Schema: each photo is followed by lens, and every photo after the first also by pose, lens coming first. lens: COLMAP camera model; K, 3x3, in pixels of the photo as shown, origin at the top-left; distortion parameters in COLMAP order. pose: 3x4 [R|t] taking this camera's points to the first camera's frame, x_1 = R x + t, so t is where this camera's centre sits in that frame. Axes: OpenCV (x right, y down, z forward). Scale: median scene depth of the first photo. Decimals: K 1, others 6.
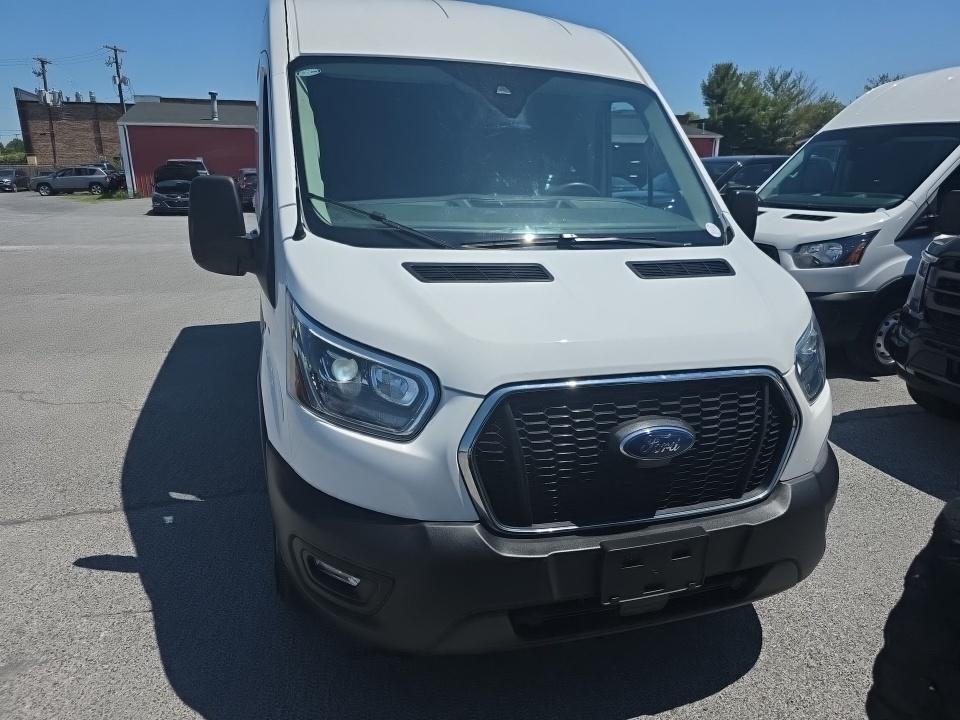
lens RADIAL K [[622.2, 0, 479.2], [0, 622.2, 397.5], [0, 0, 1]] dist [-0.000652, -0.005167]
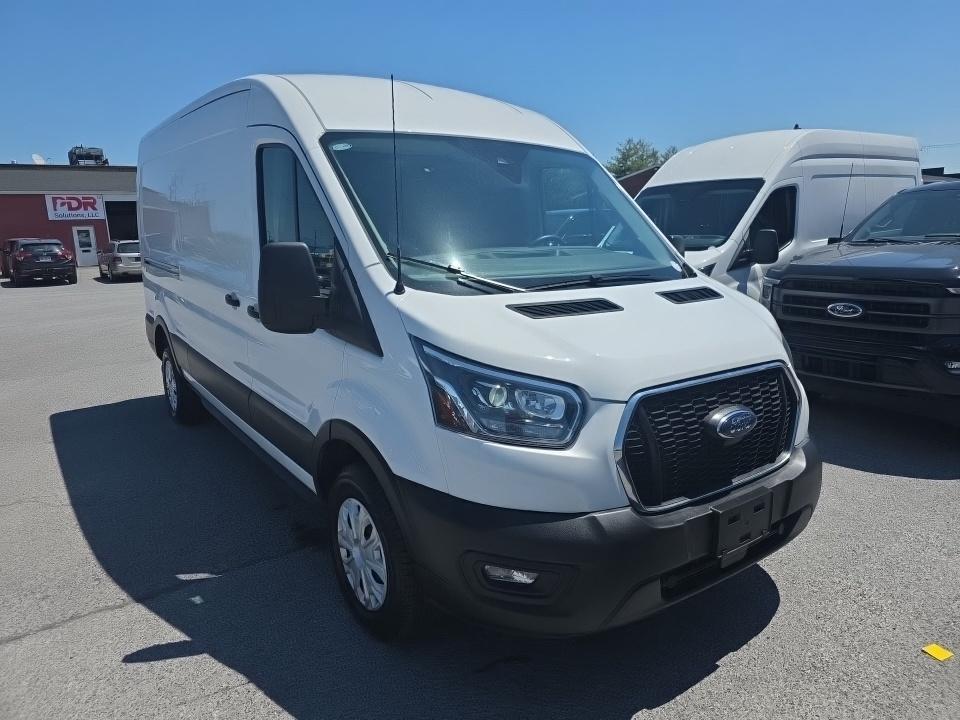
lens RADIAL K [[622.2, 0, 479.2], [0, 622.2, 397.5], [0, 0, 1]] dist [-0.000652, -0.005167]
pose [[0.950446, -0.118277, 0.287512, -0.481838], [0.142483, 0.987680, -0.064701, 0.021588], [-0.276317, 0.102461, 0.955589, -0.080192]]
